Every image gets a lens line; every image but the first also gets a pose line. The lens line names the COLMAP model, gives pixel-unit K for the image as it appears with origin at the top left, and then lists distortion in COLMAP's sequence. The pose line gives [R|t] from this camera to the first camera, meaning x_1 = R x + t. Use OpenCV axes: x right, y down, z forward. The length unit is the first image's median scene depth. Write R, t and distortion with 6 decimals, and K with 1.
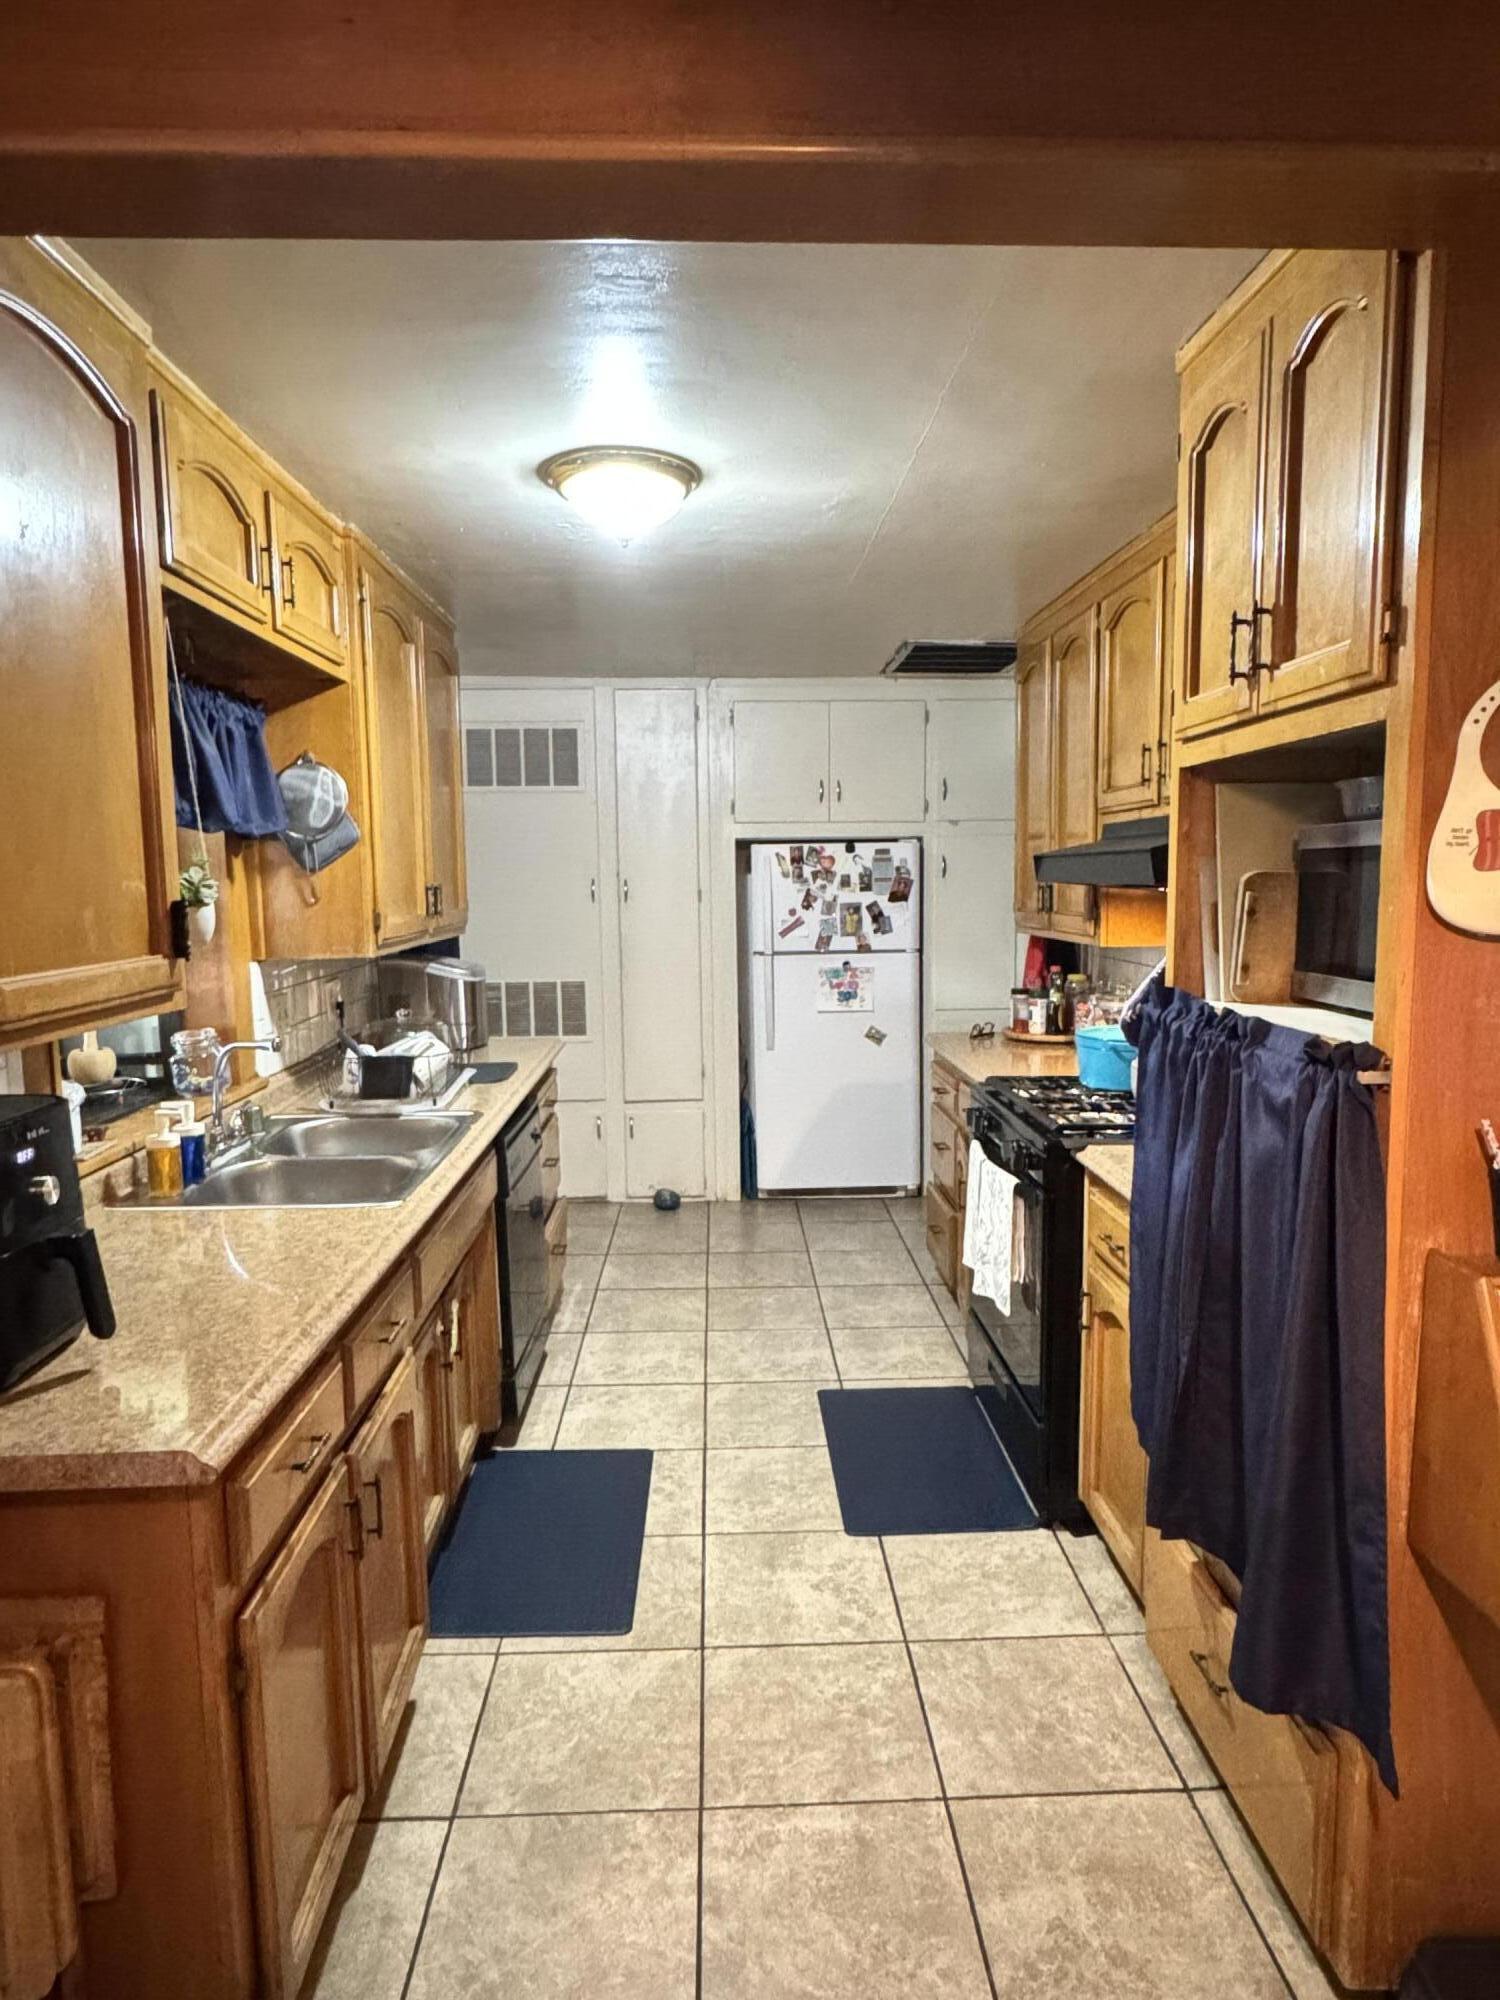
lens RADIAL K [[1171.6, 0, 751.7], [0, 1171.6, 999.6], [0, 0, 1]] dist [-0.003012, -0.000487]
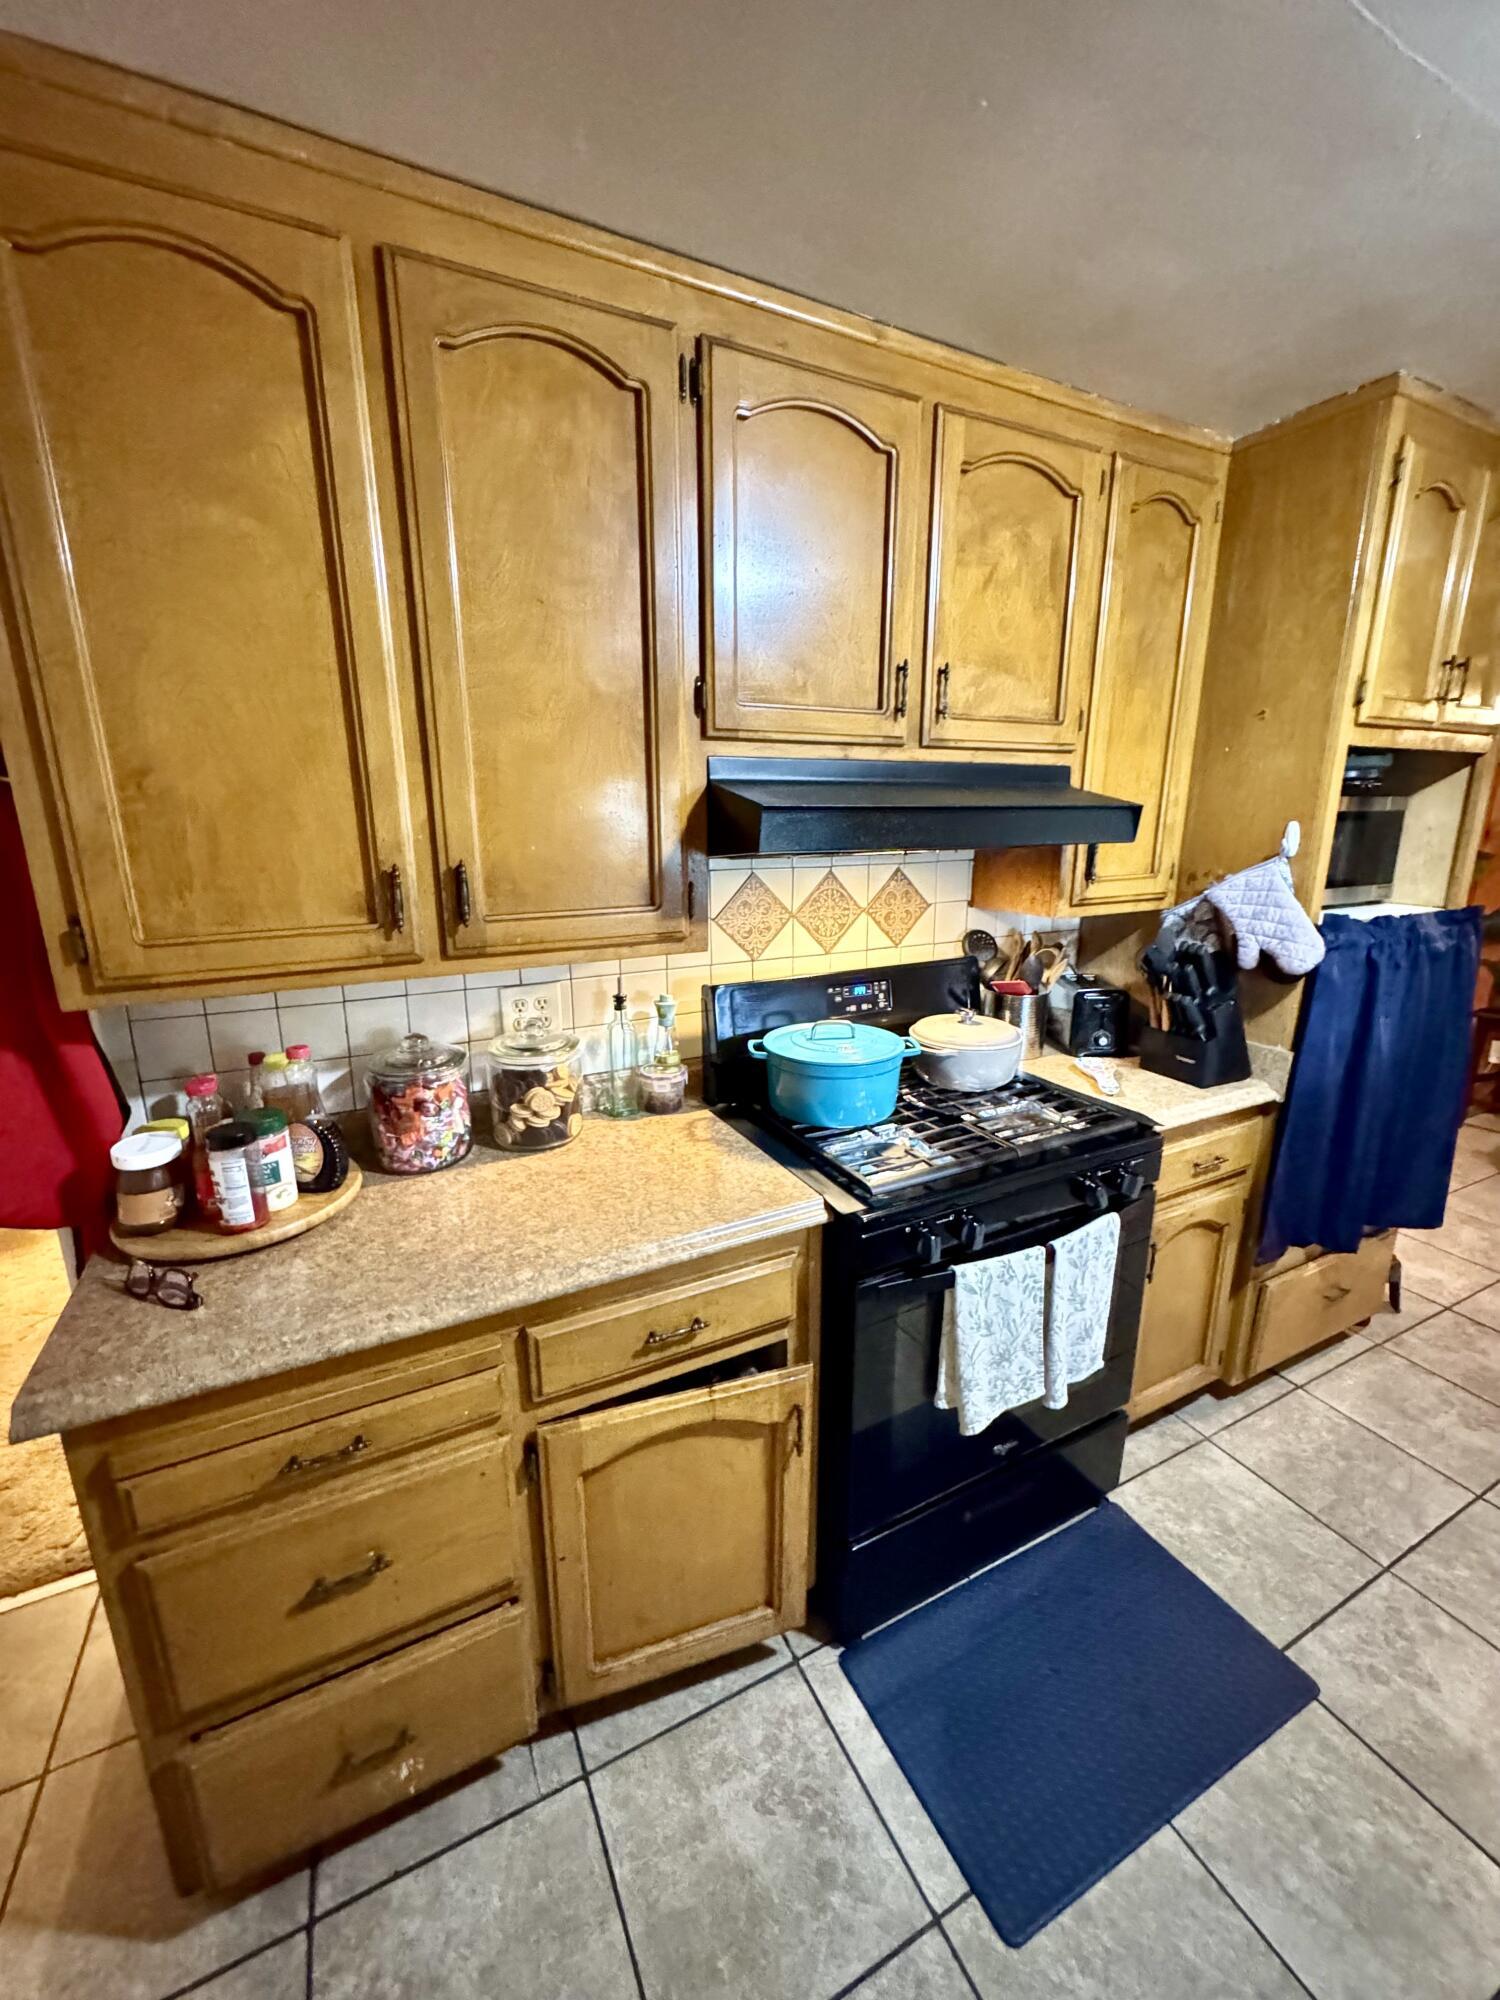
lens RADIAL K [[797.5, 0, 750.1], [0, 797.5, 1004.8], [0, 0, 1]] dist [-0.002182, 0.000204]
pose [[-0.420904, -0.208720, 0.882766, -0.120295], [0.104928, 0.955433, 0.275931, -0.154975], [-0.901016, 0.208768, -0.380245, 1.303167]]
